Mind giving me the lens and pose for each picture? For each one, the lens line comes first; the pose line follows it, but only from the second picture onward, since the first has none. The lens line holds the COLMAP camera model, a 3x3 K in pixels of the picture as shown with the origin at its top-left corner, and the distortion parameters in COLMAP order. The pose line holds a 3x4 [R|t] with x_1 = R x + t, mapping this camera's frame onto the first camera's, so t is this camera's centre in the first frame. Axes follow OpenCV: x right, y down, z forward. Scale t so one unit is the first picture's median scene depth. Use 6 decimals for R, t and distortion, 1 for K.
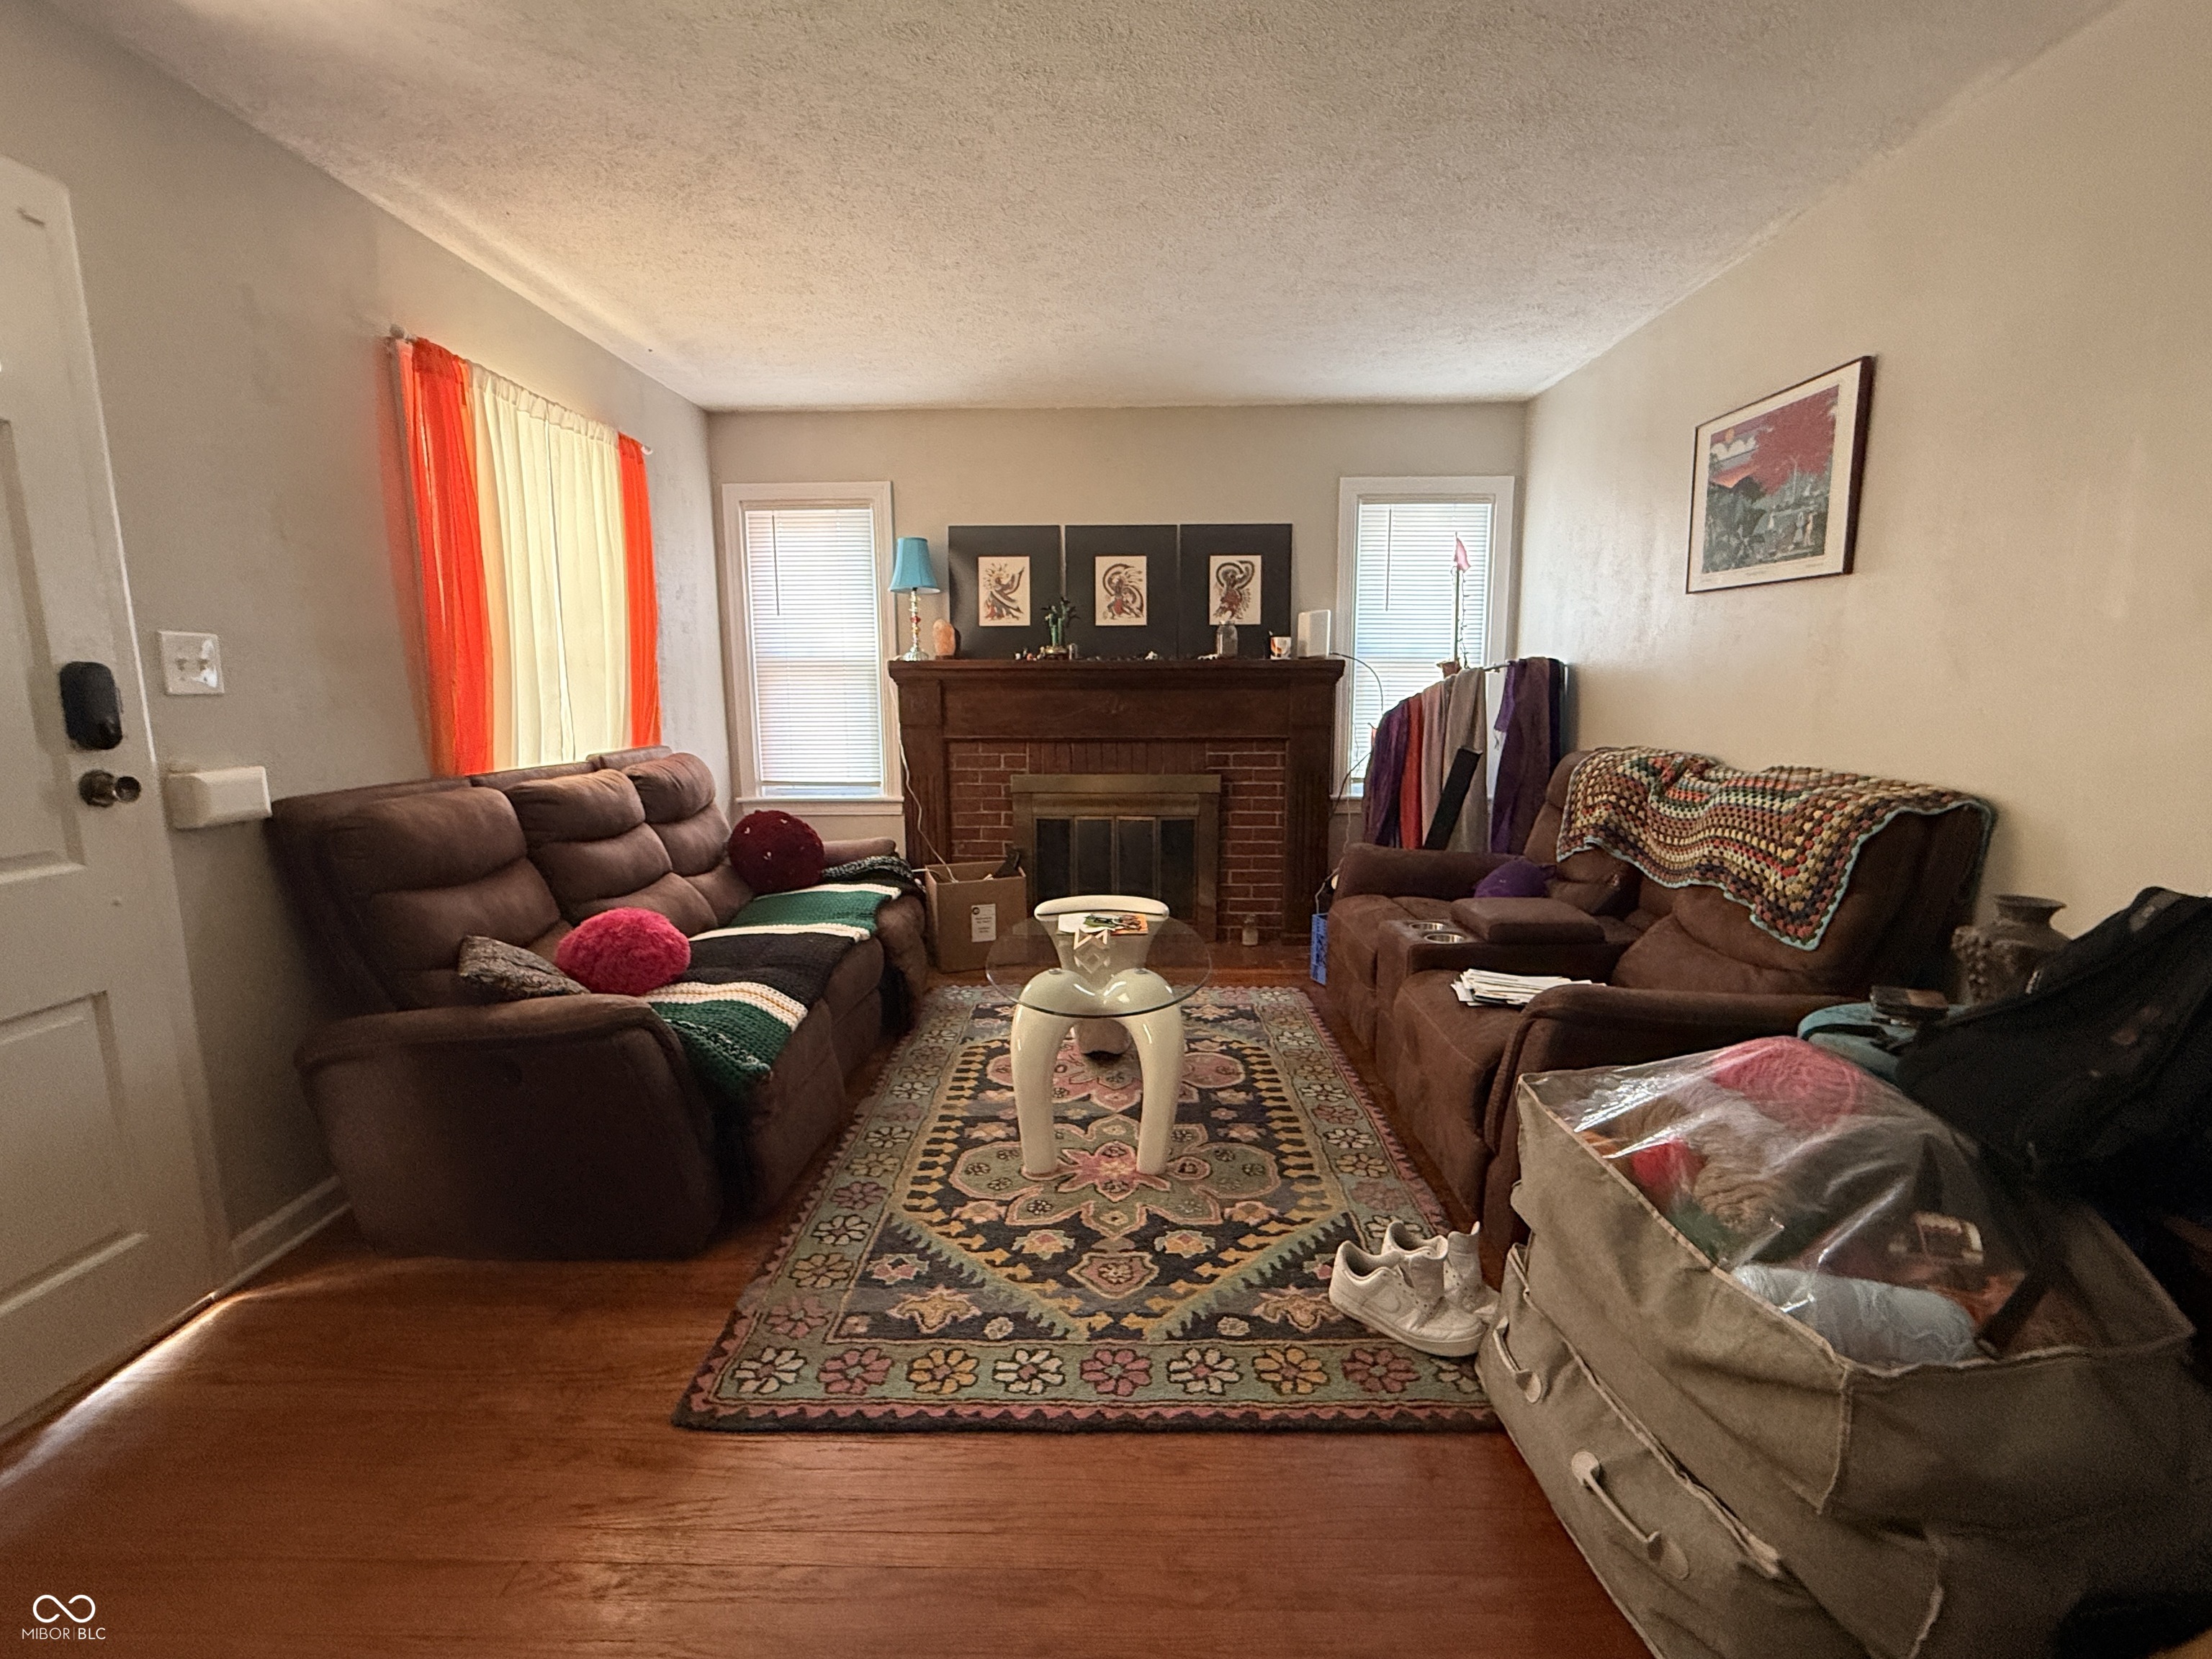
lens RADIAL K [[992.5, 0, 1106.5], [0, 992.5, 831.7], [0, 0, 1]] dist [0.000620, 0.000662]
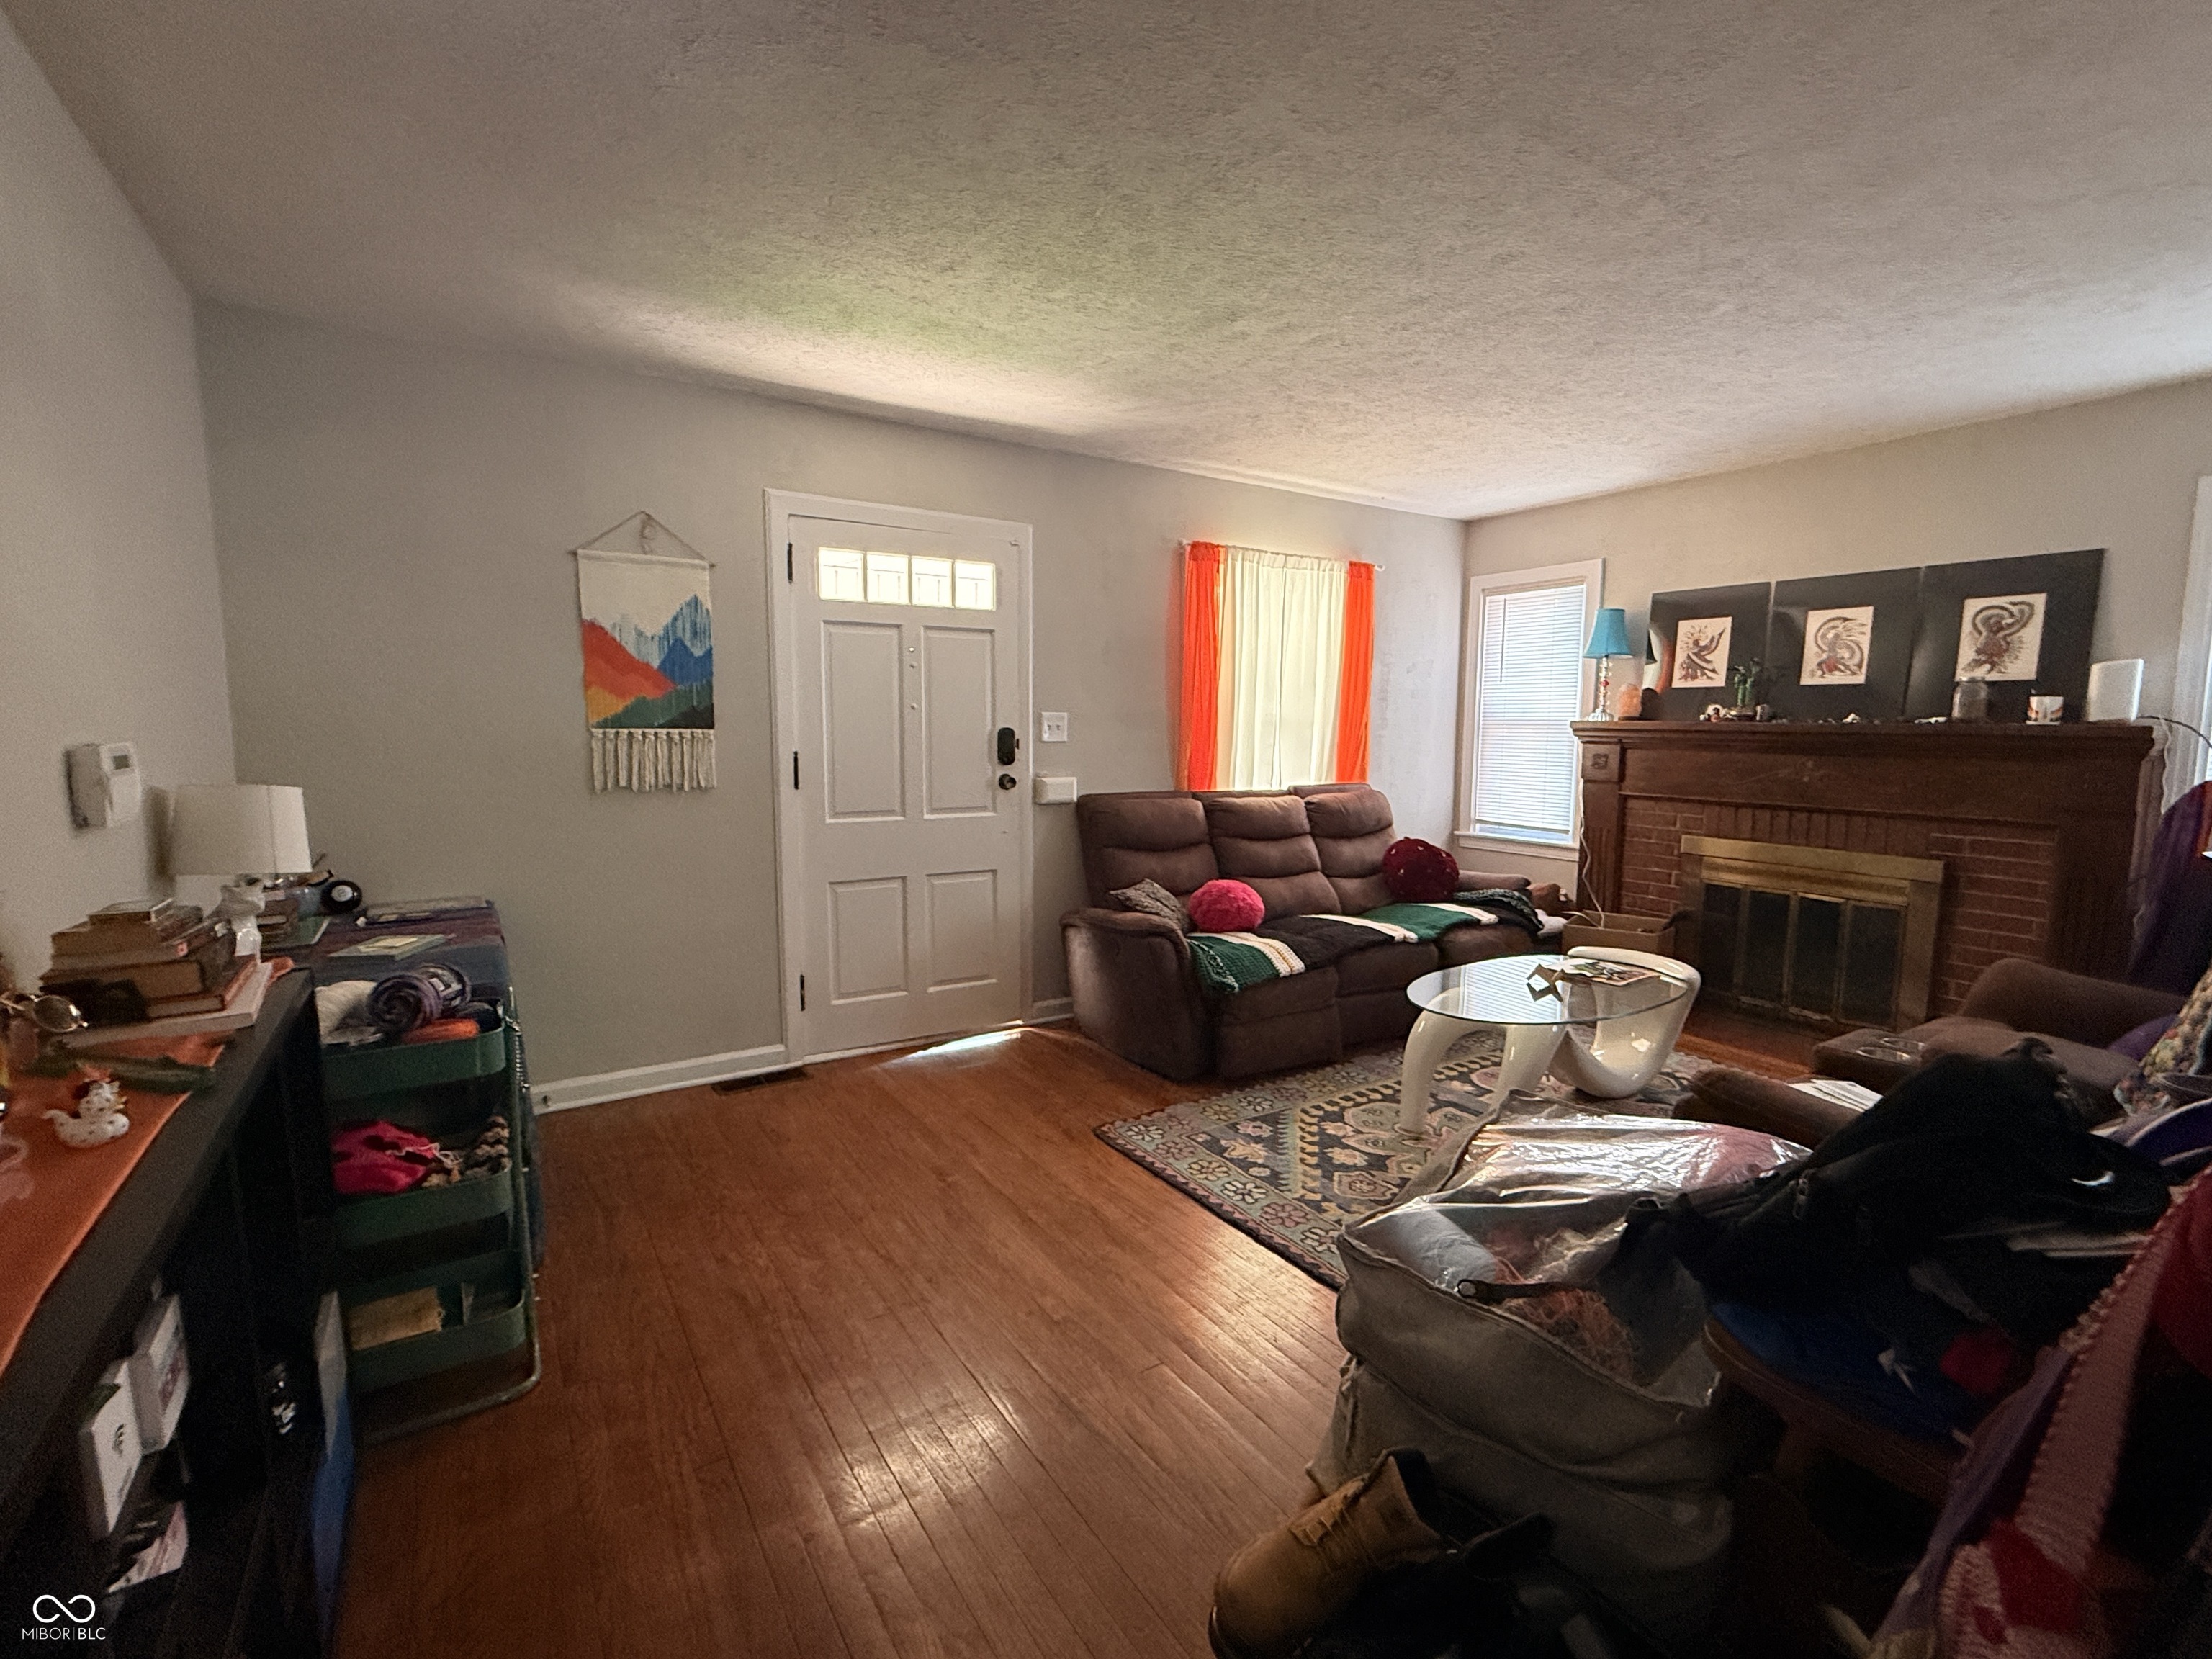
lens RADIAL K [[992.5, 0, 1106.9], [0, 992.5, 831.9], [0, 0, 1]] dist [0.000620, 0.000662]
pose [[0.561222, 0.102242, -0.821326, 0.580548], [-0.136802, 0.990151, 0.029779, -0.016161], [0.816281, 0.095646, 0.569682, -0.062294]]
